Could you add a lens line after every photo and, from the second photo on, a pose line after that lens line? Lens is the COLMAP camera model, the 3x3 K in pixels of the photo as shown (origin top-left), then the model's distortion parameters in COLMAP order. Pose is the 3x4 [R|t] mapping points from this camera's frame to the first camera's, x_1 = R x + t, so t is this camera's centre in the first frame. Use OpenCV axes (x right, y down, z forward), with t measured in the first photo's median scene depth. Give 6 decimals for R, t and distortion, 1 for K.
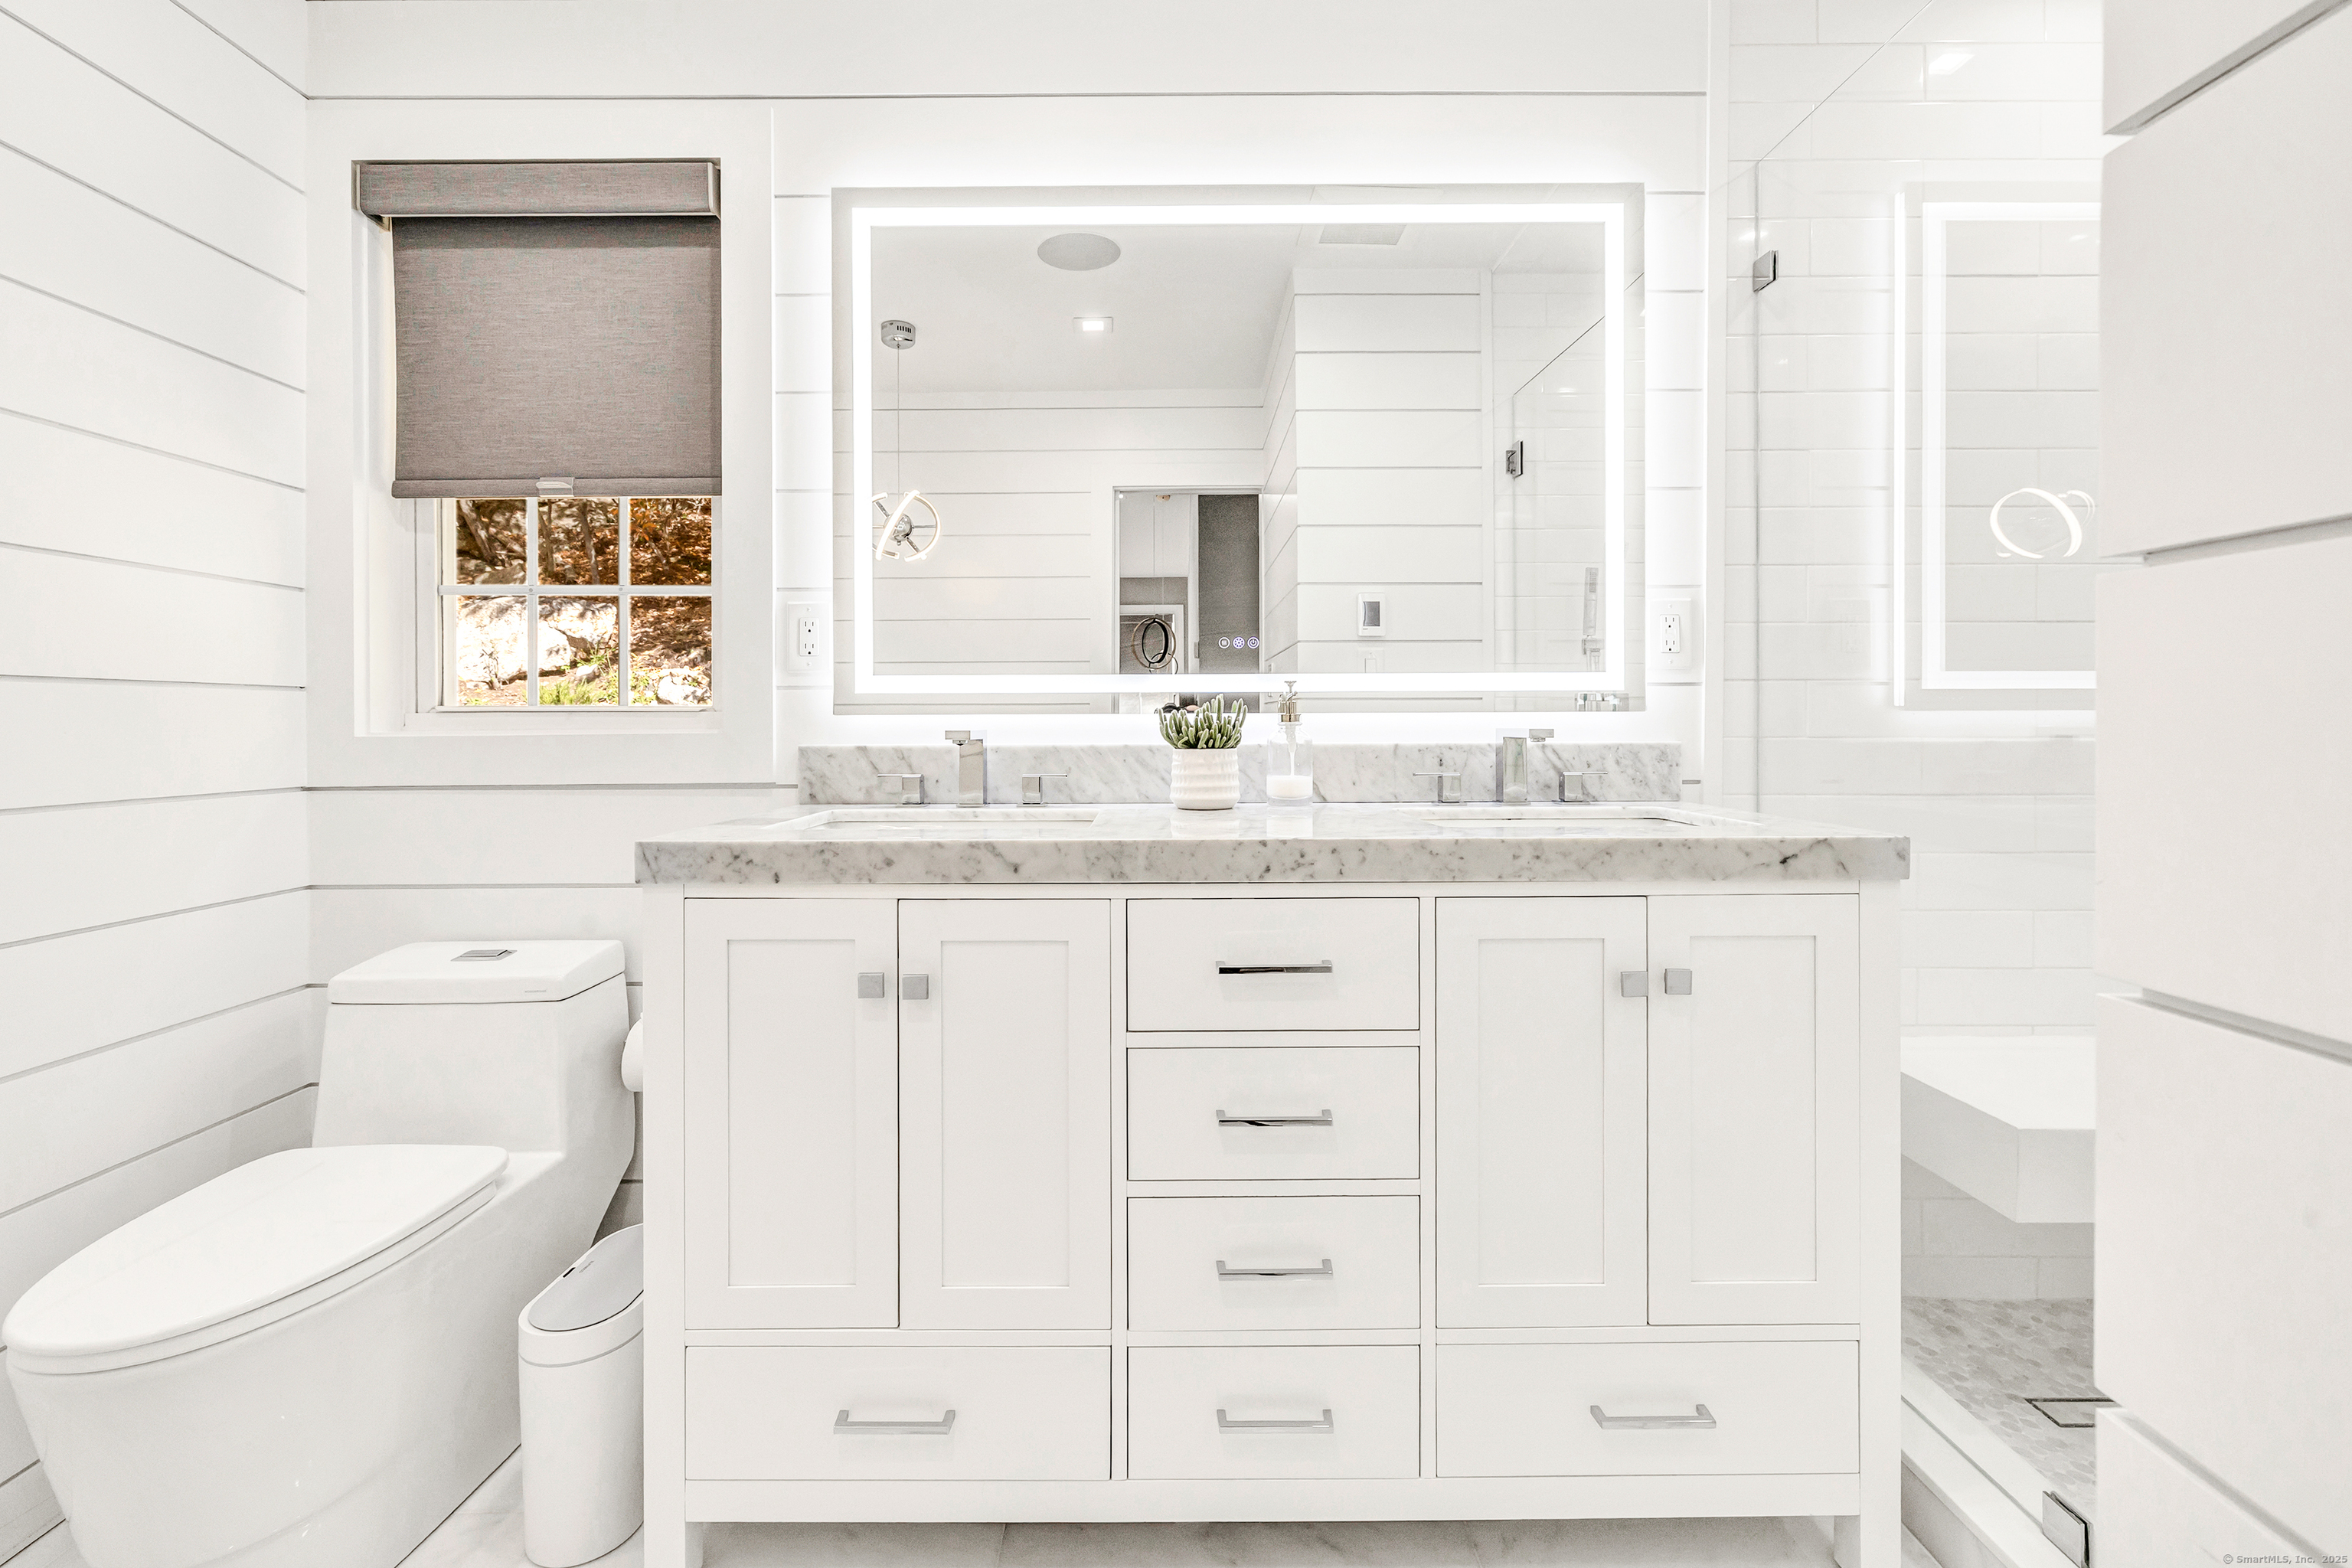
lens RADIAL K [[1046.6, 0, 1187.4], [0, 1046.6, 724.0], [0, 0, 1]] dist [0.000692, 0.000252]
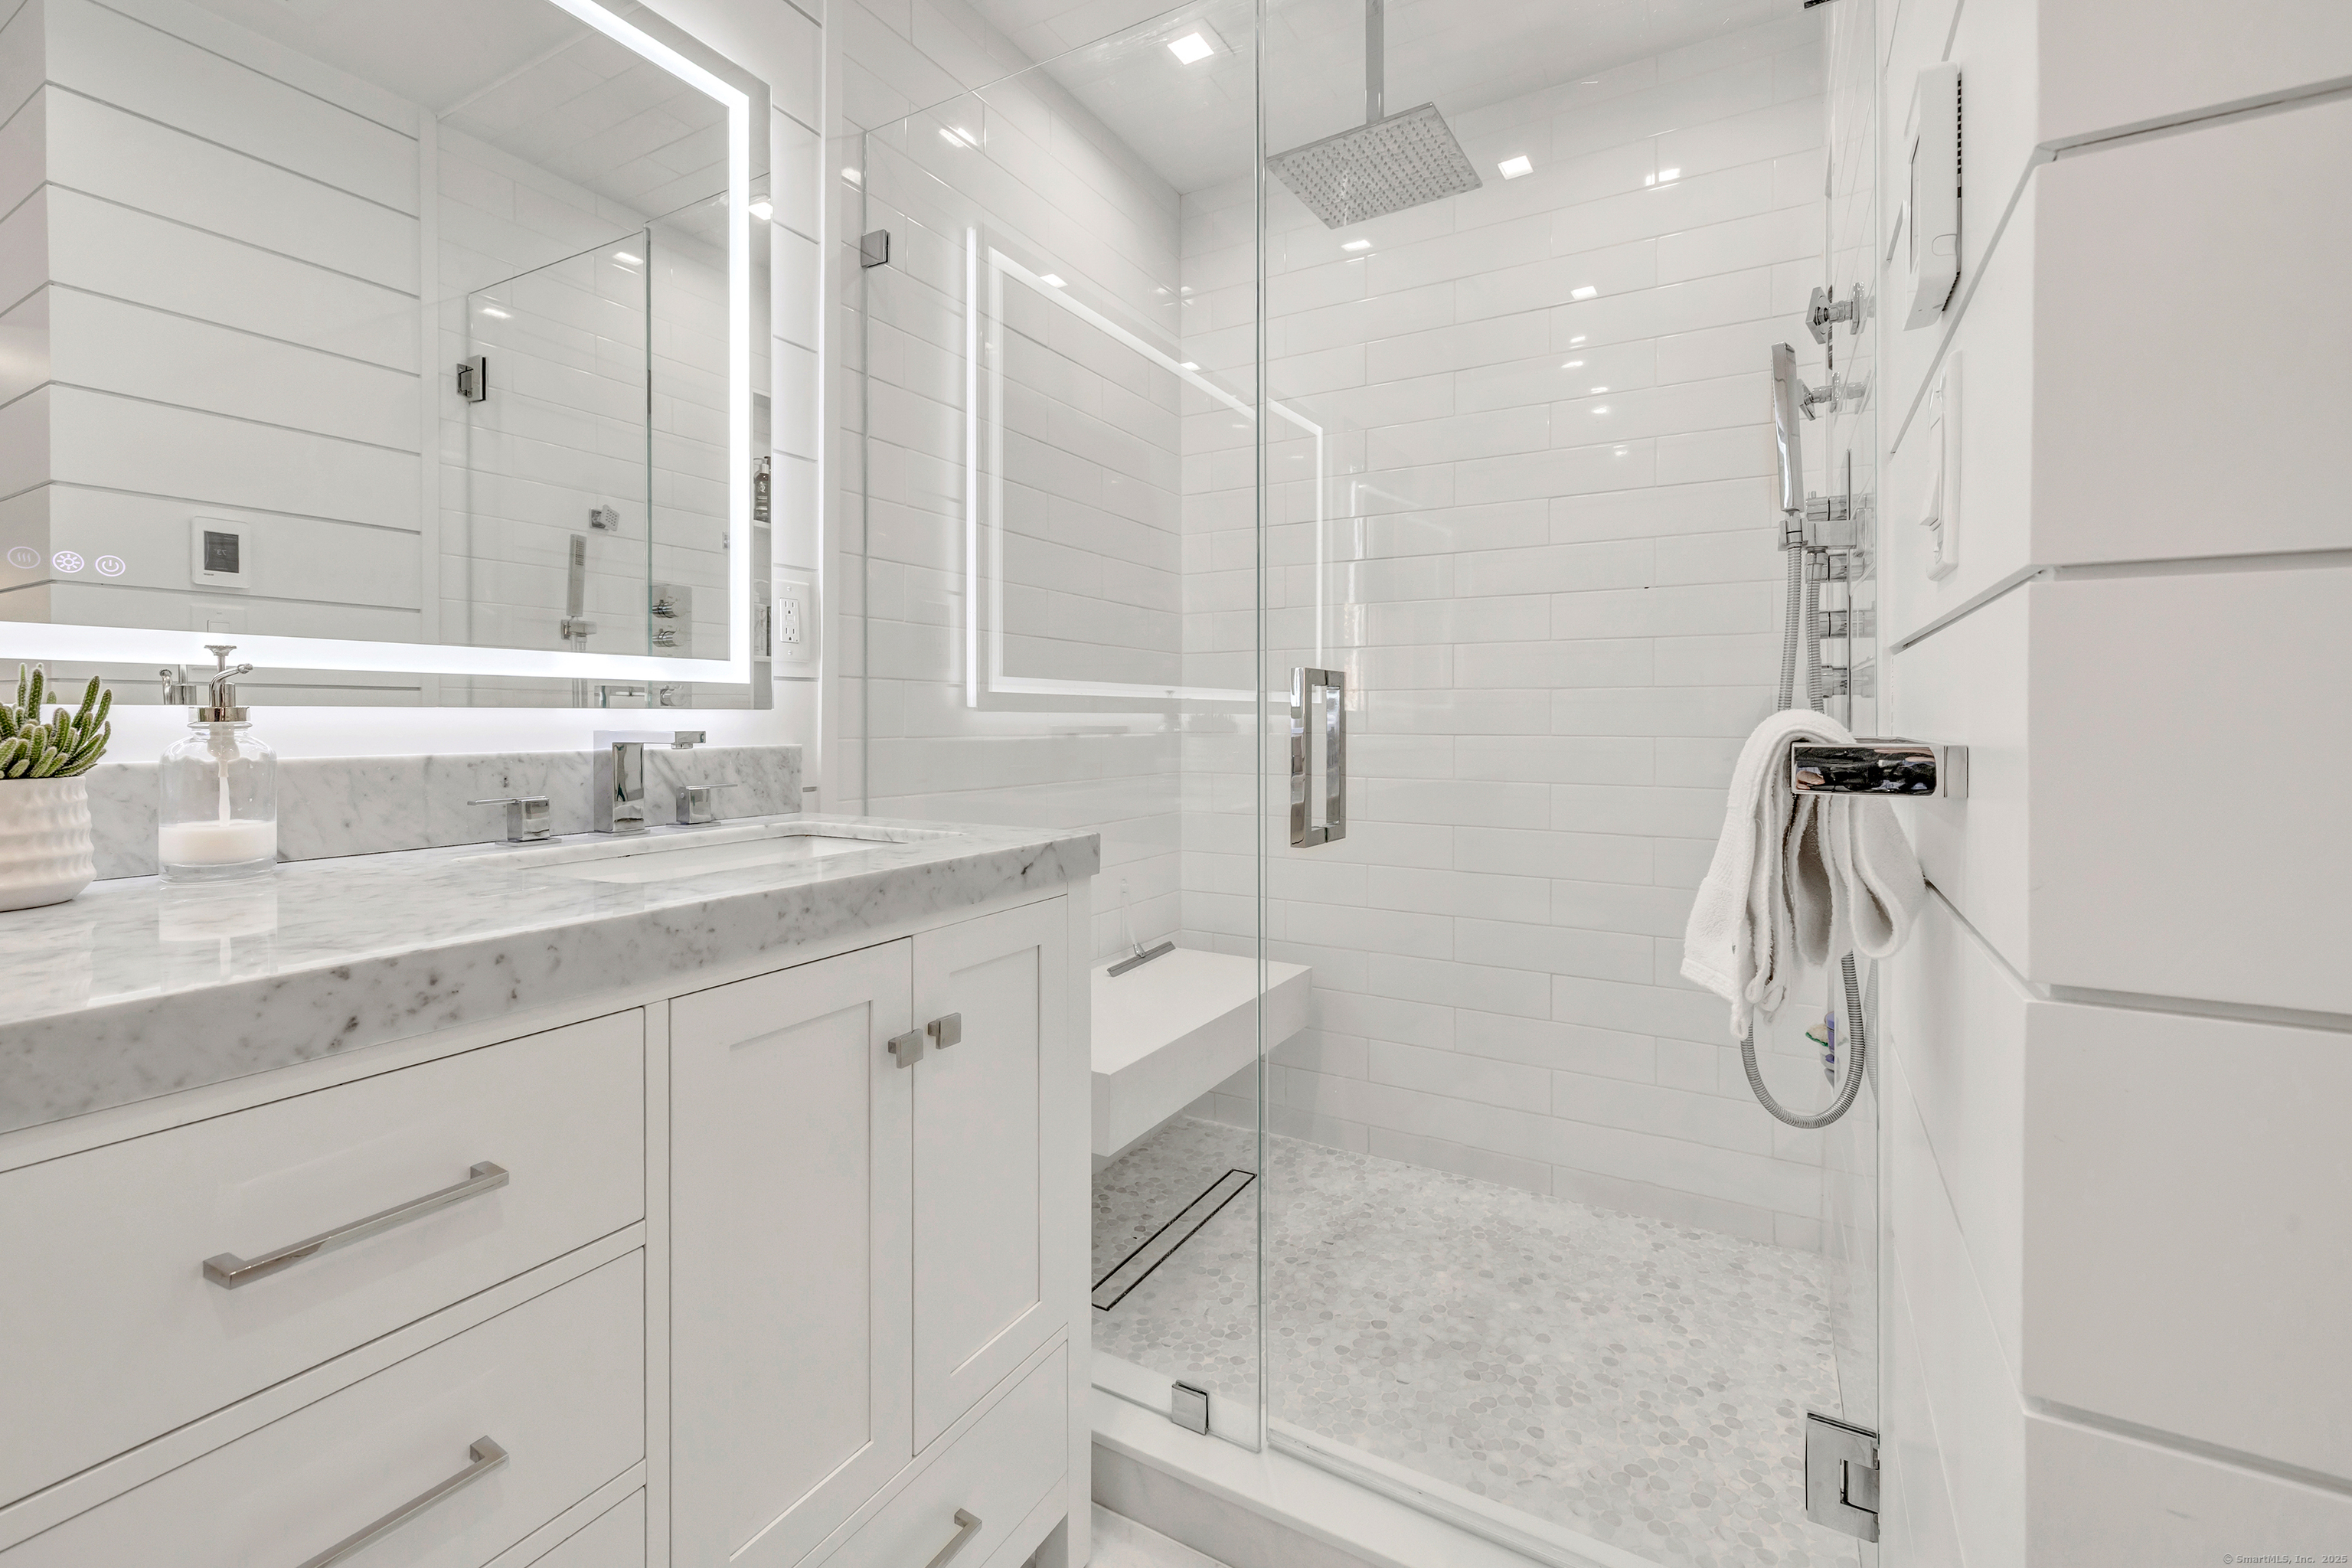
lens RADIAL K [[996.0, 0, 1178.9], [0, 996.0, 723.5], [0, 0, 1]] dist [0.000474, 0.000528]
pose [[0.506181, -0.001053, 0.862426, -0.093158], [-0.000789, 0.999998, 0.001684, -0.002323], [-0.862427, -0.001533, 0.506180, 0.308936]]
